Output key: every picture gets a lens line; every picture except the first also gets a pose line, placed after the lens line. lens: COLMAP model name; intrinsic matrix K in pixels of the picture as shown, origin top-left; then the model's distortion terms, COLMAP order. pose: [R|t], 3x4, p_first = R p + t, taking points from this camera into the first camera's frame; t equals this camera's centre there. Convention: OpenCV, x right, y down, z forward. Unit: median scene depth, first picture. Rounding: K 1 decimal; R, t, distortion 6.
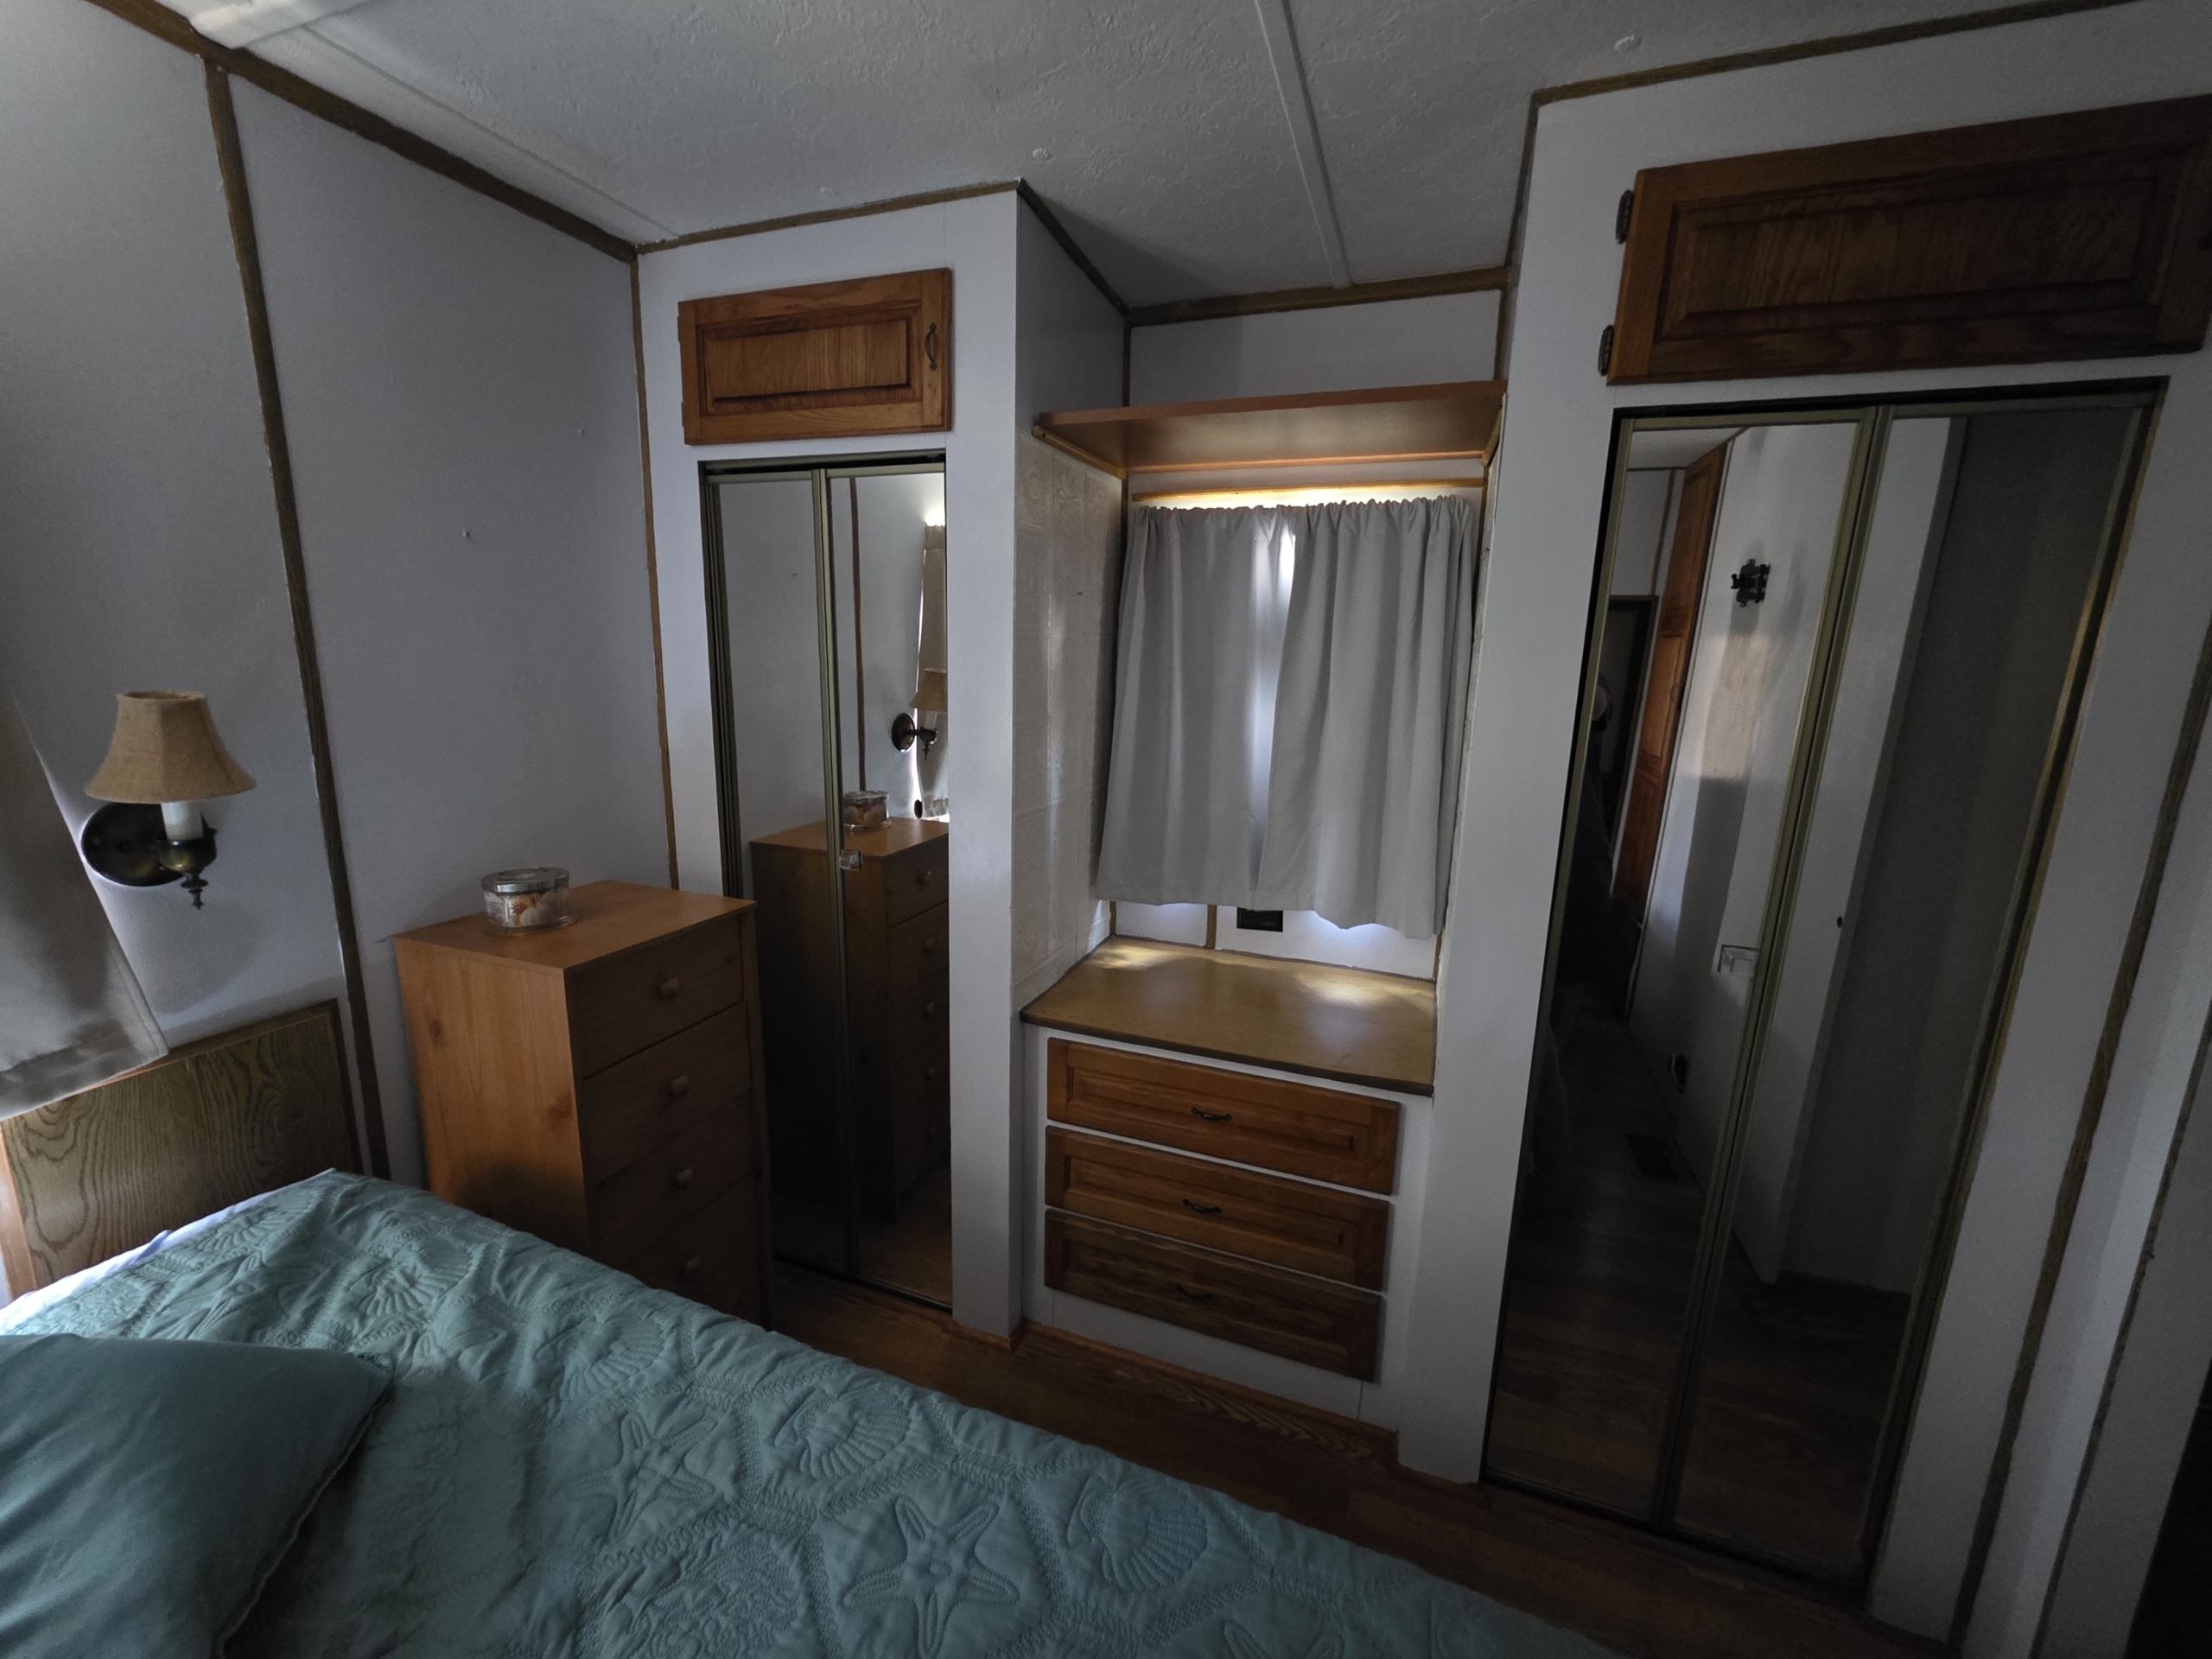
lens RADIAL K [[883.4, 0, 1104.7], [0, 883.4, 818.4], [0, 0, 1]] dist [0.001028, -0.000120]
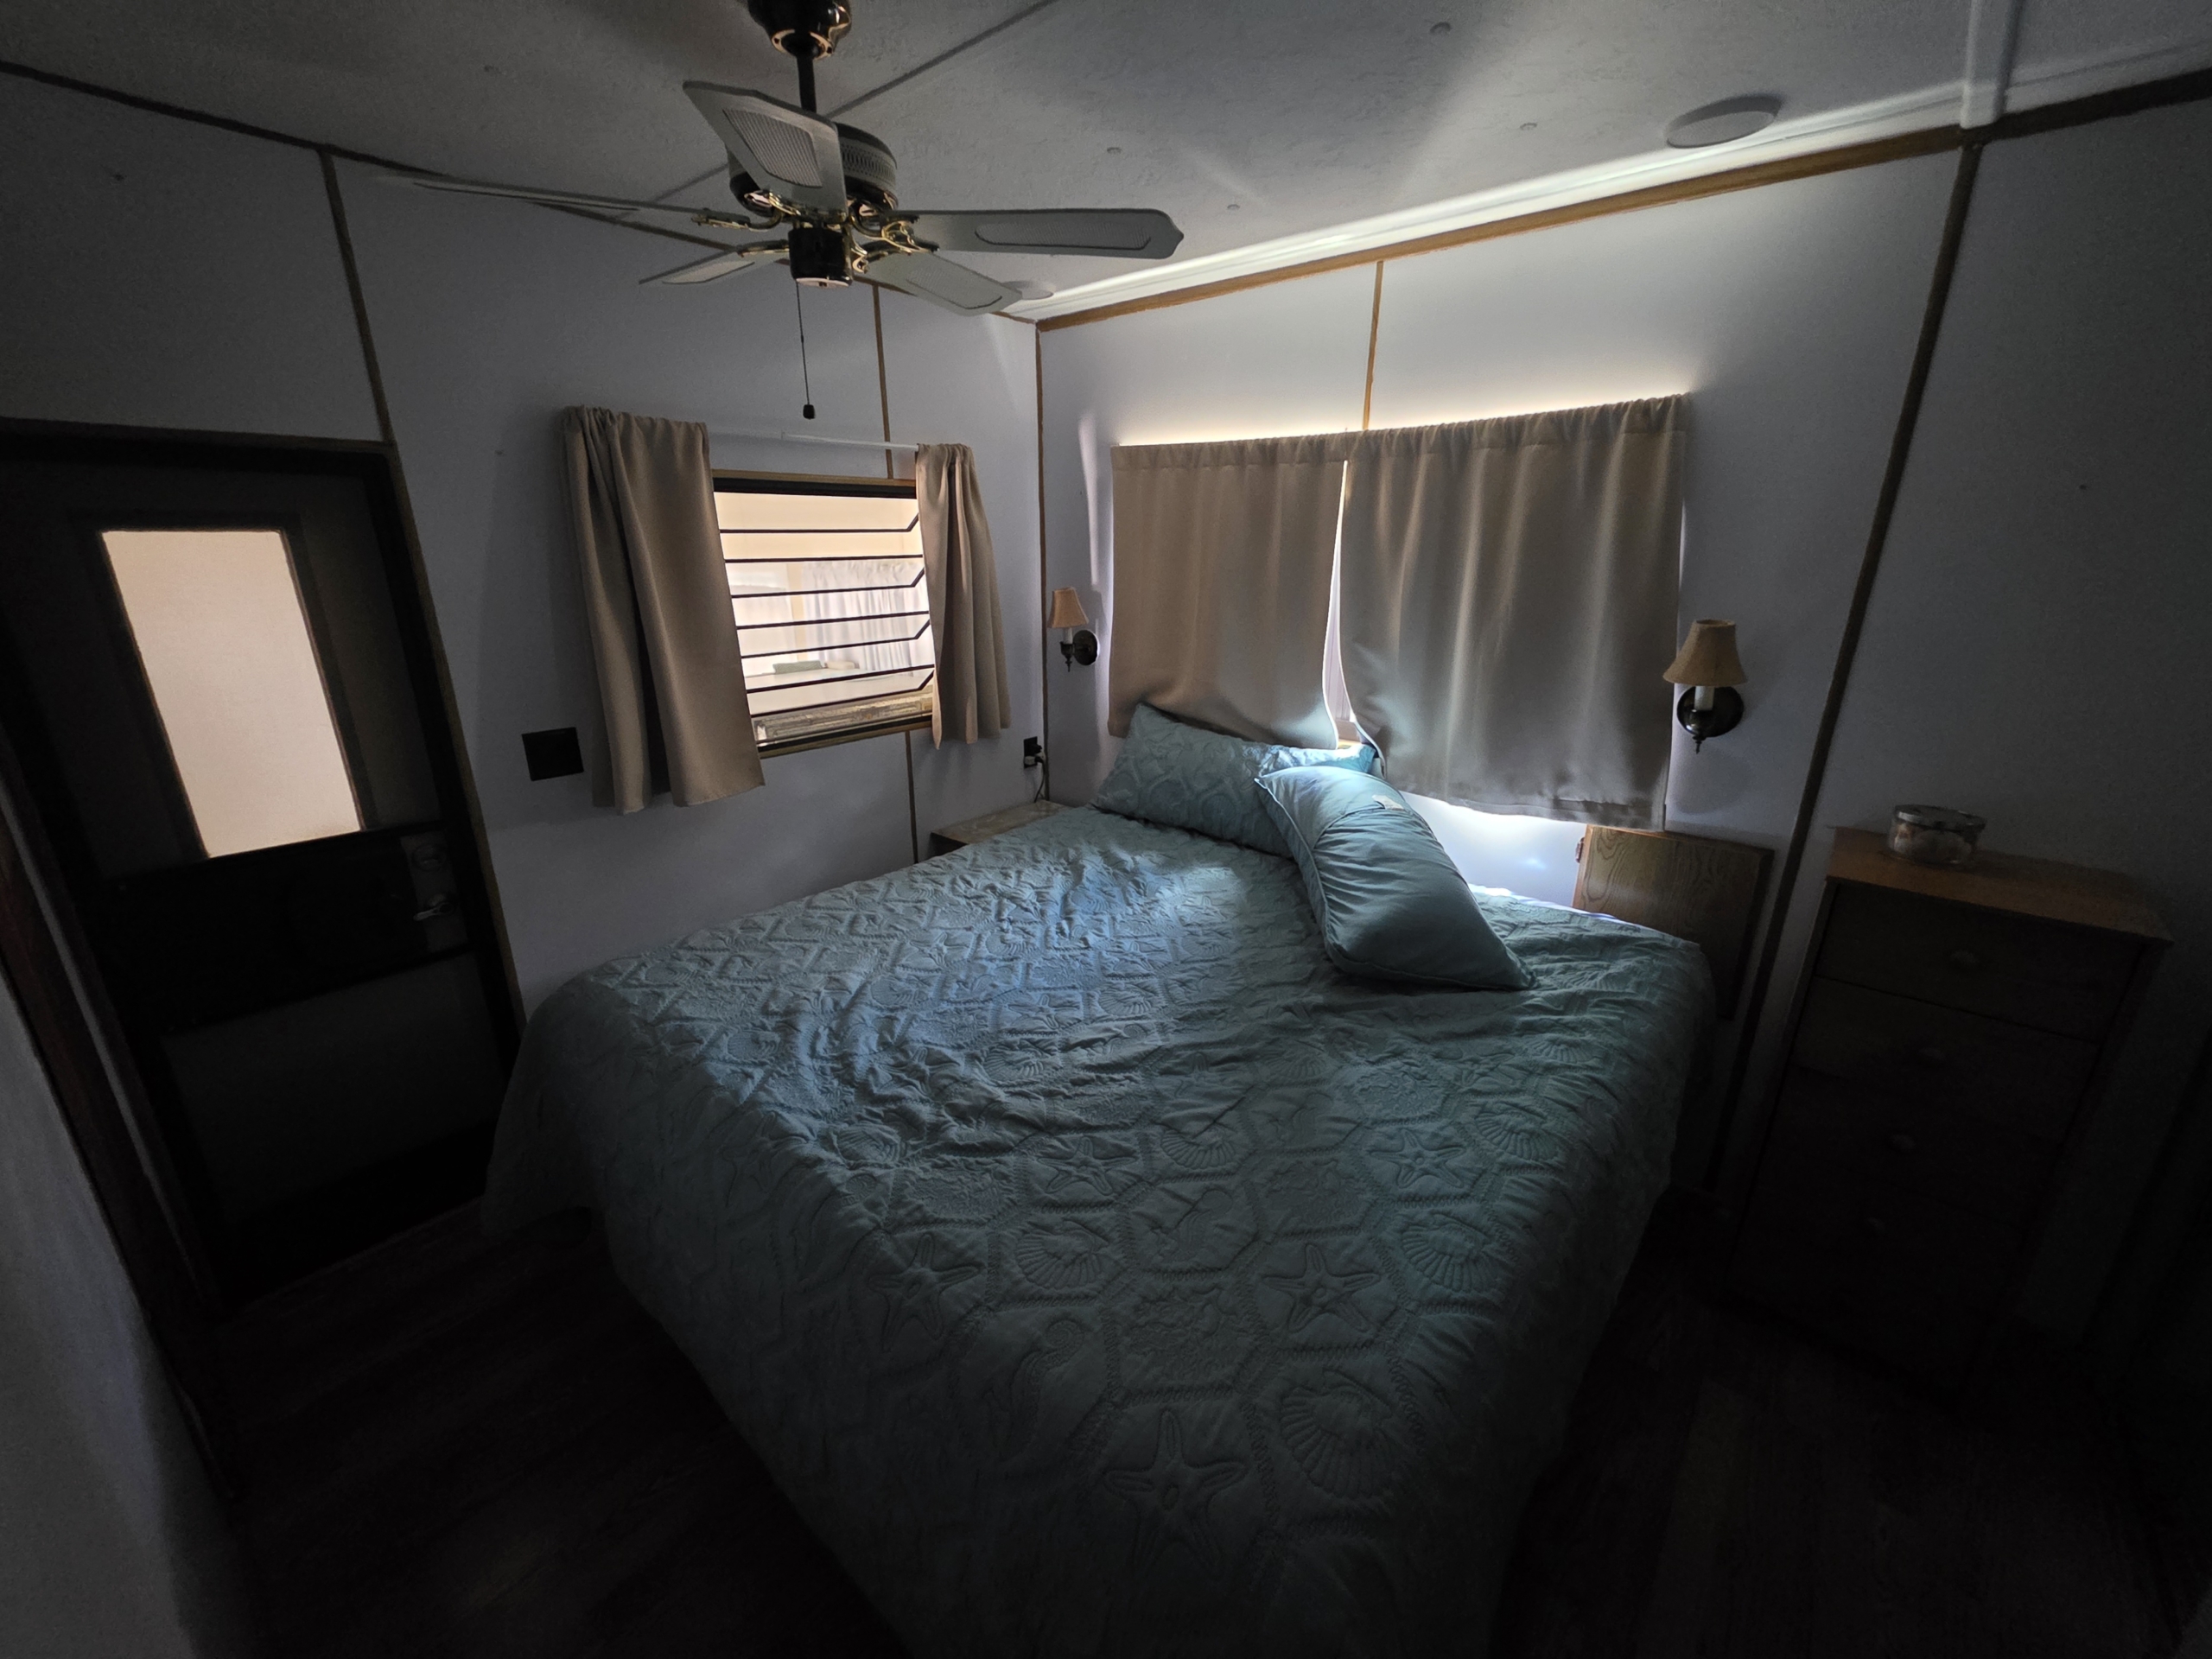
lens RADIAL K [[883.4, 0, 1104.7], [0, 883.4, 818.4], [0, 0, 1]] dist [0.001028, -0.000120]
pose [[-0.344351, 0.254139, -0.903790, 0.944605], [-0.192722, 0.923030, 0.332977, -0.131931], [0.918847, 0.288841, -0.268869, 0.496736]]
